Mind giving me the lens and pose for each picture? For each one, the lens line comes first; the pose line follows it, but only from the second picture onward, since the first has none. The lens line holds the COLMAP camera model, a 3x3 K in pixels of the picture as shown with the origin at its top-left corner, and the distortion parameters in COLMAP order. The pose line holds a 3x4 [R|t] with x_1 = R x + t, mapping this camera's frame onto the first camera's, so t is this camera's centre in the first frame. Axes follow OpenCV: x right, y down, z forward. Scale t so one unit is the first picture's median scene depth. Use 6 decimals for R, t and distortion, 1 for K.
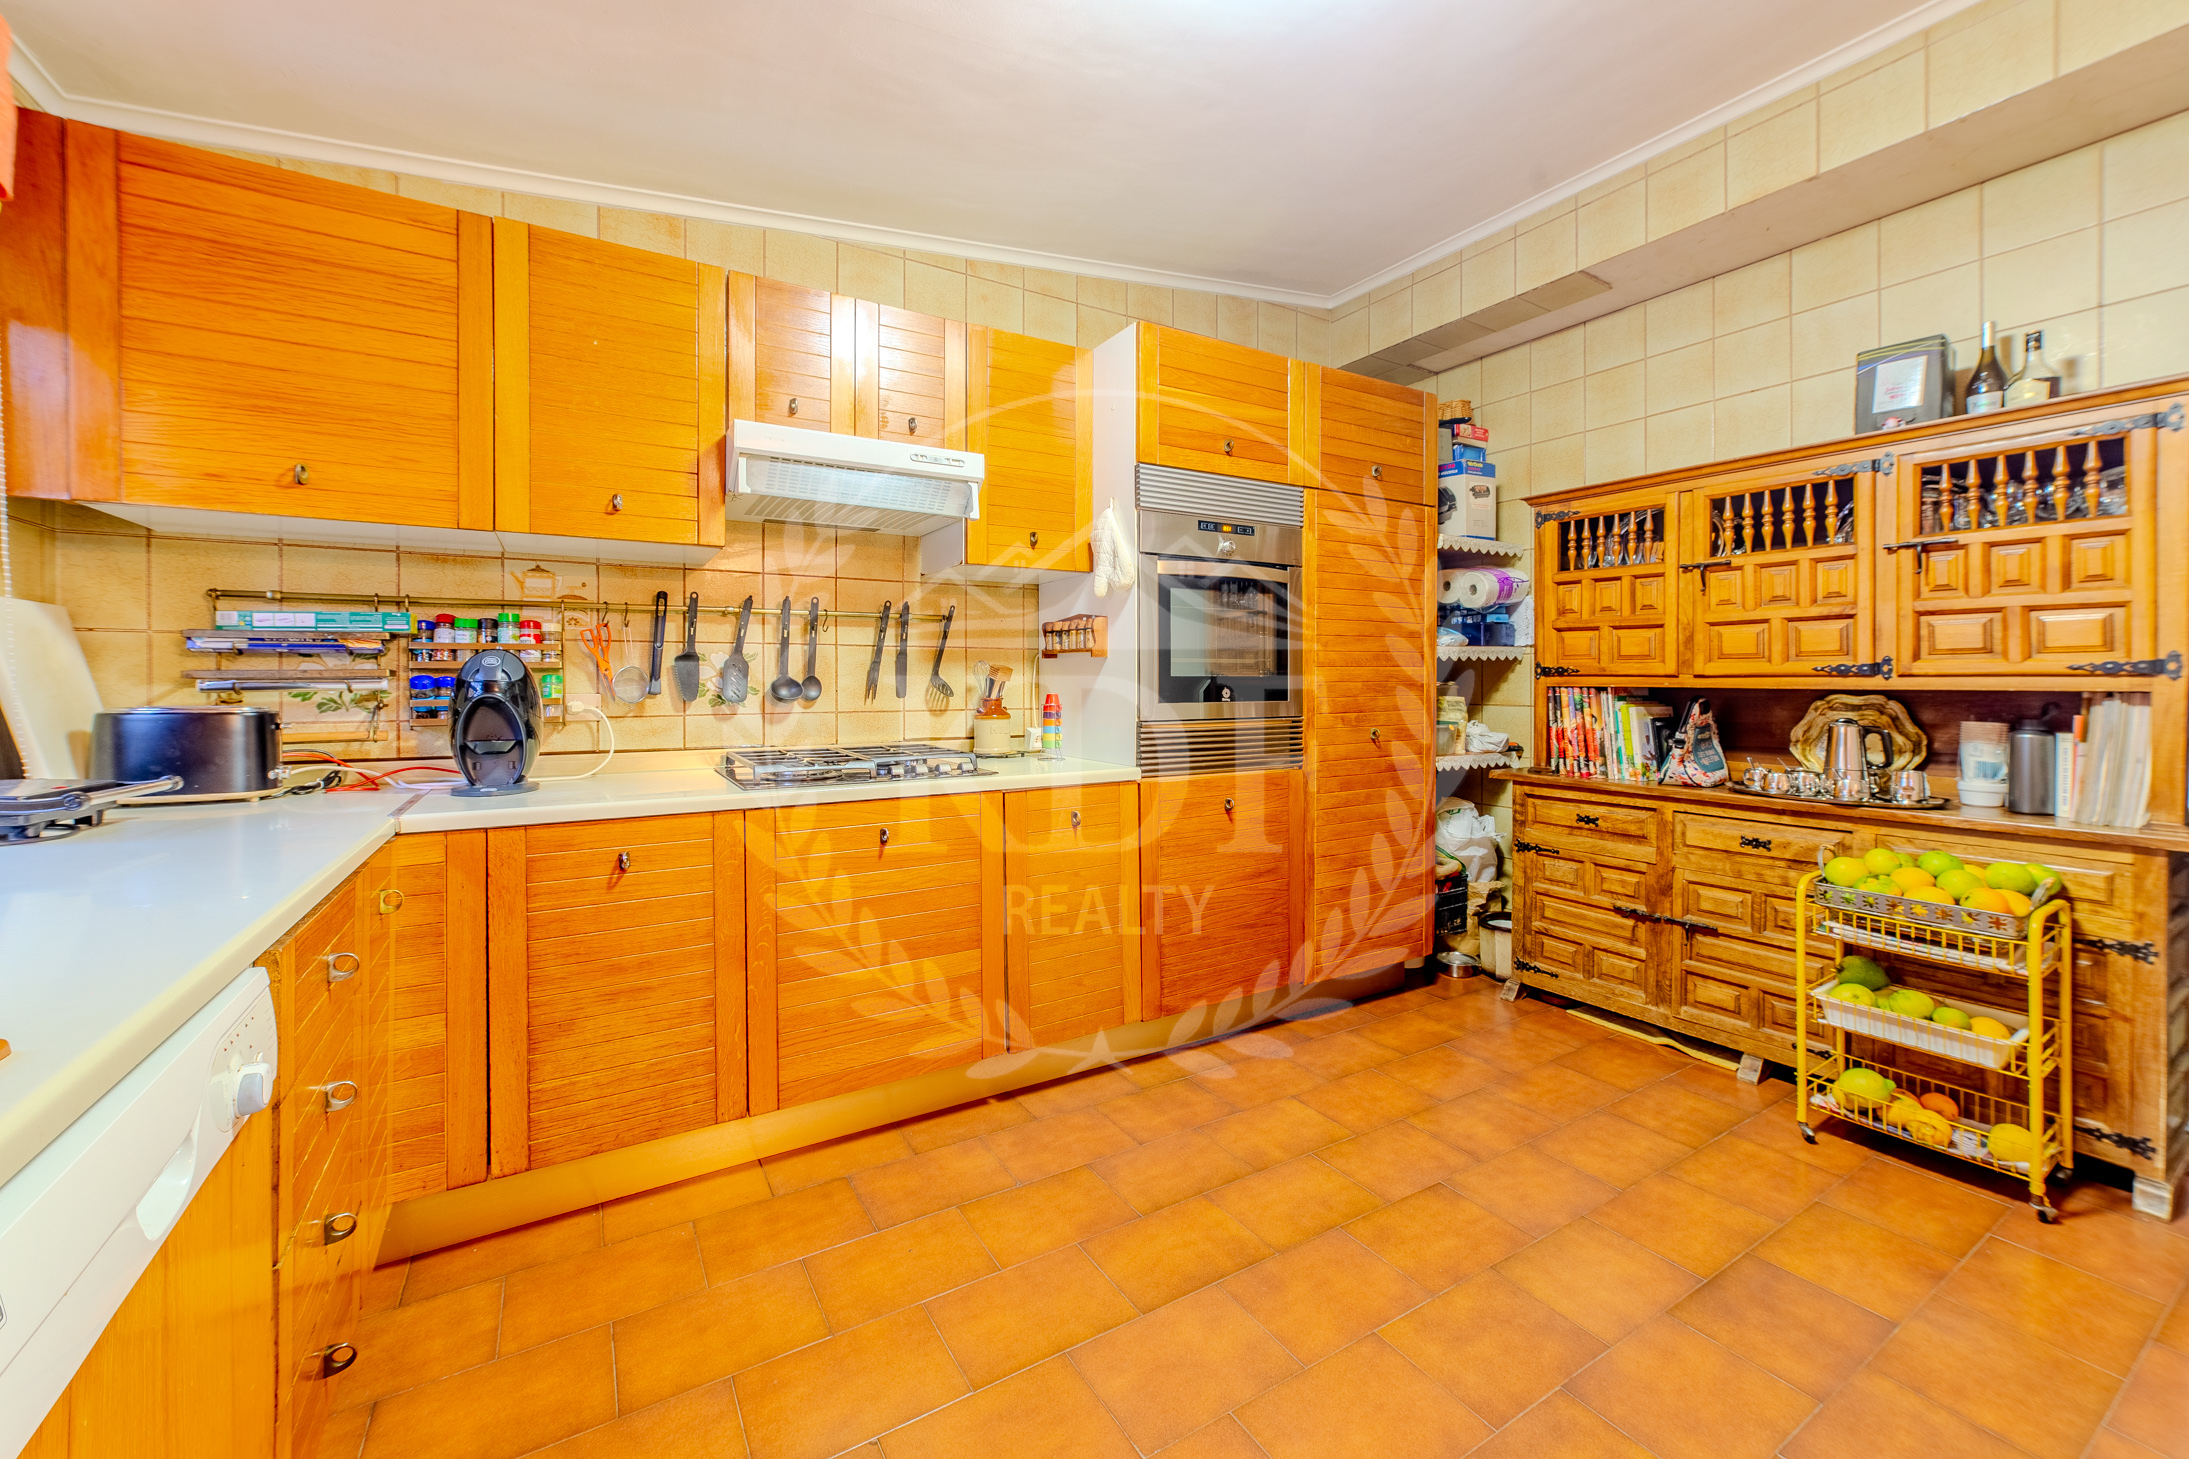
lens RADIAL K [[829.4, 0, 1097.9], [0, 829.4, 705.5], [0, 0, 1]] dist [-0.000927, -0.000115]
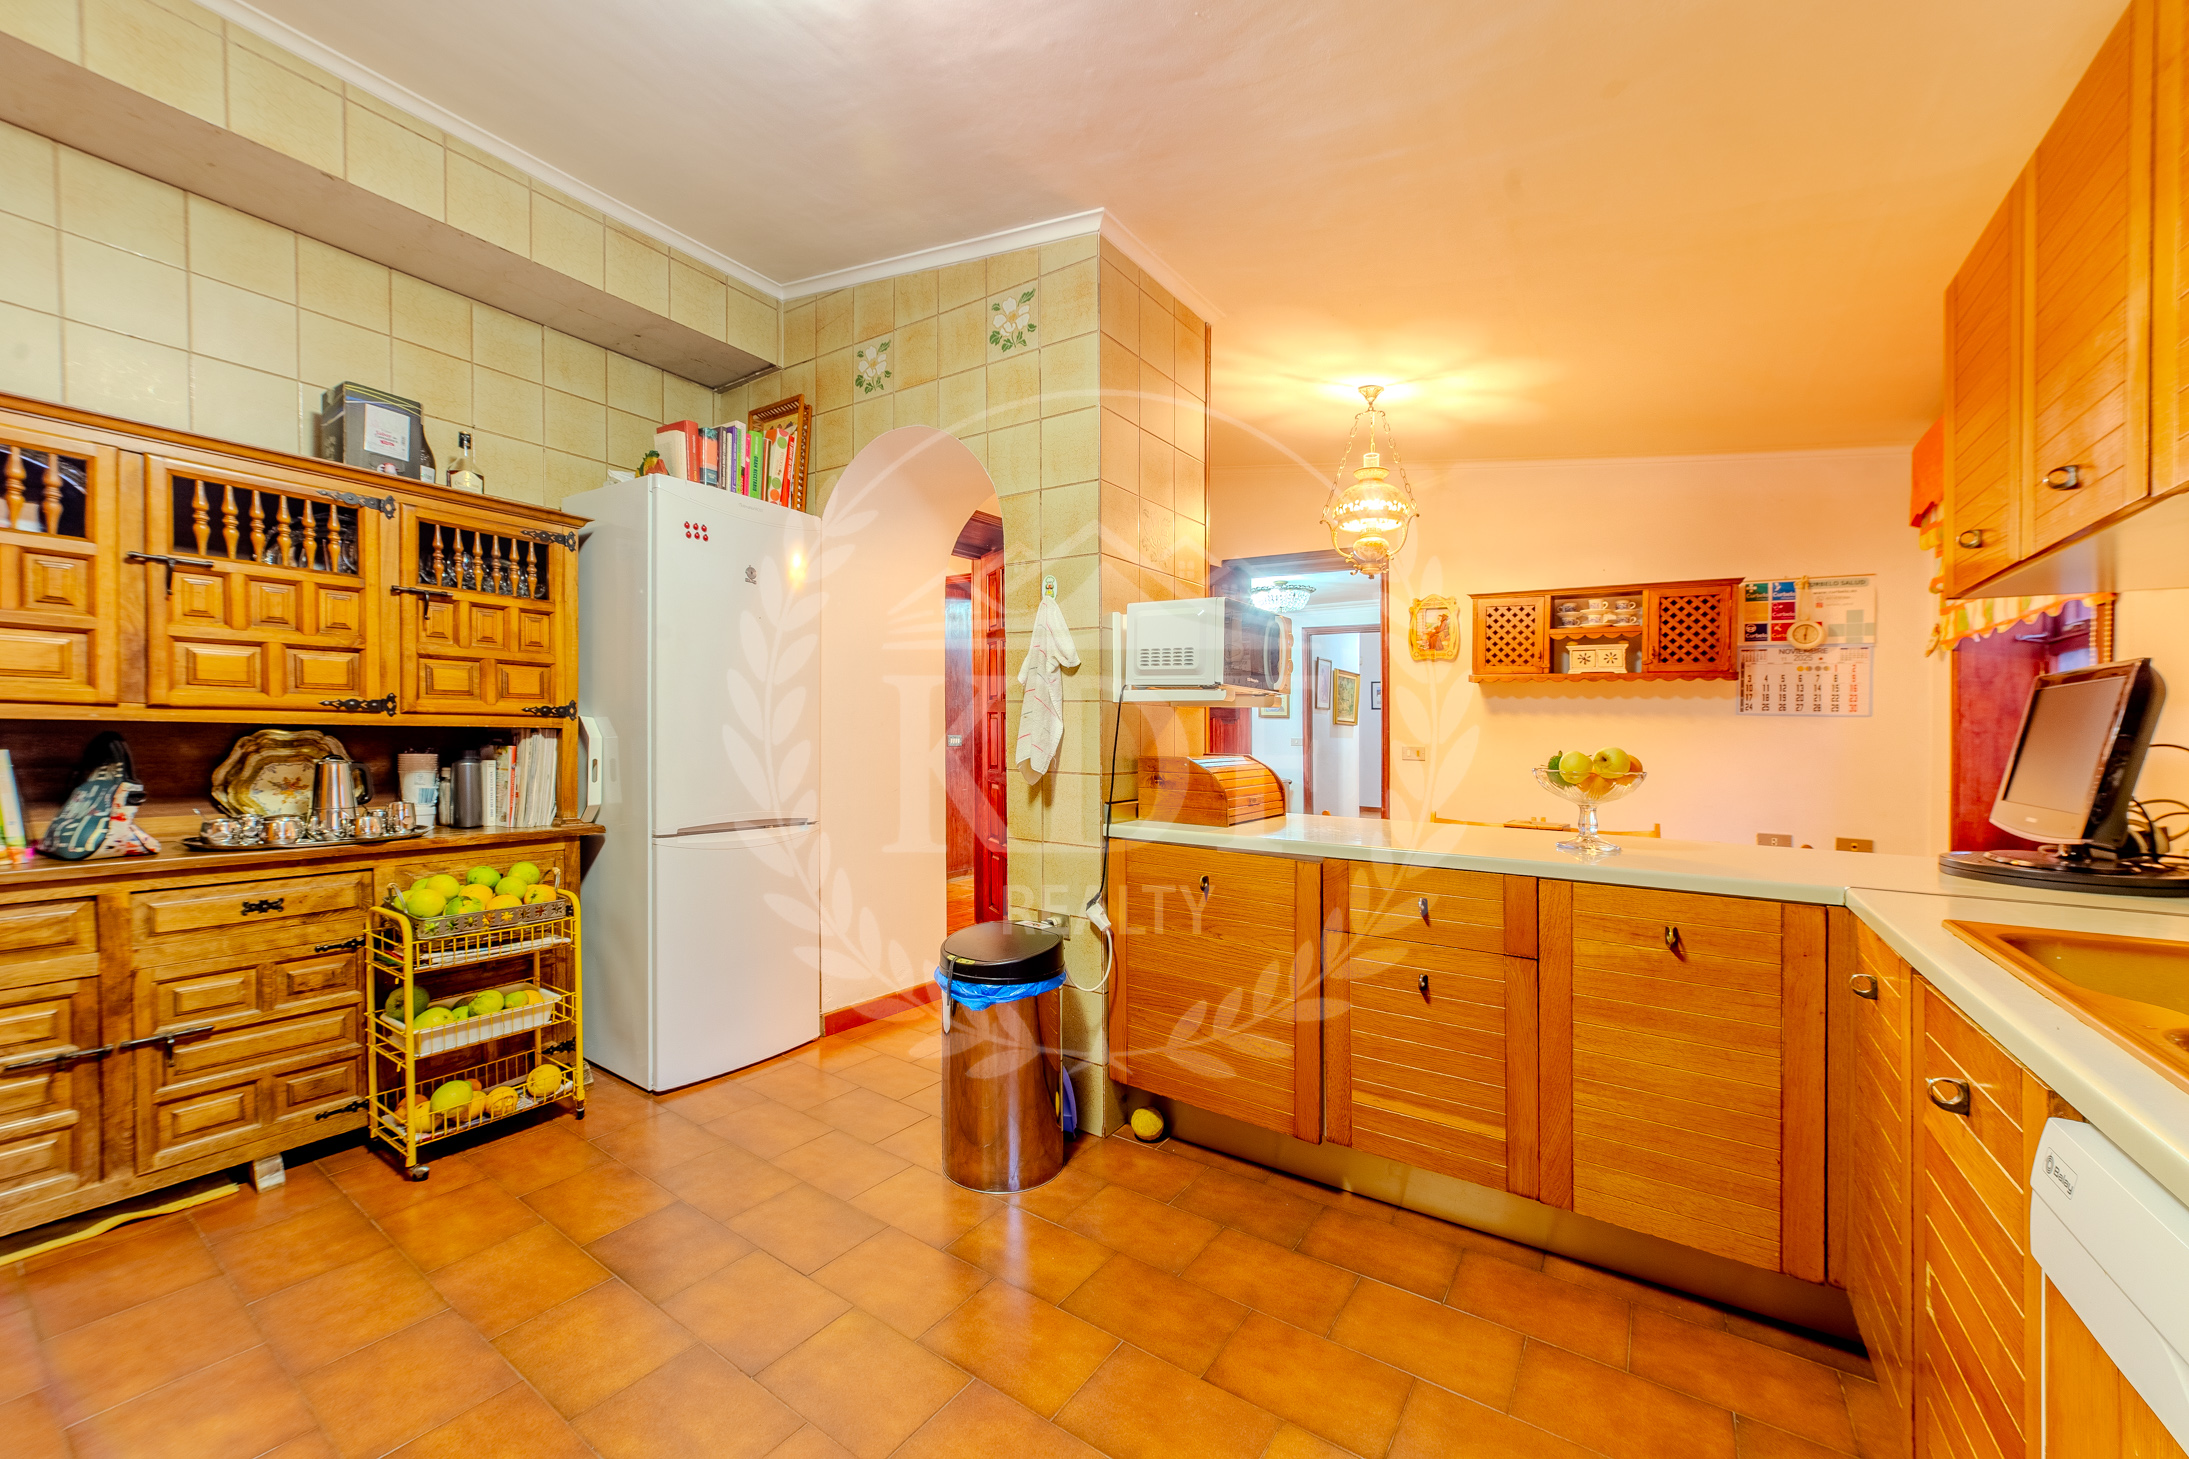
lens RADIAL K [[884.0, 0, 1094.5], [0, 884.0, 729.5], [0, 0, 1]] dist [0.001389, 0.000254]
pose [[-0.421353, -0.007677, 0.906864, -0.400163], [0.005049, 0.999929, 0.010811, -0.020761], [-0.906883, 0.009134, -0.421284, 0.637094]]
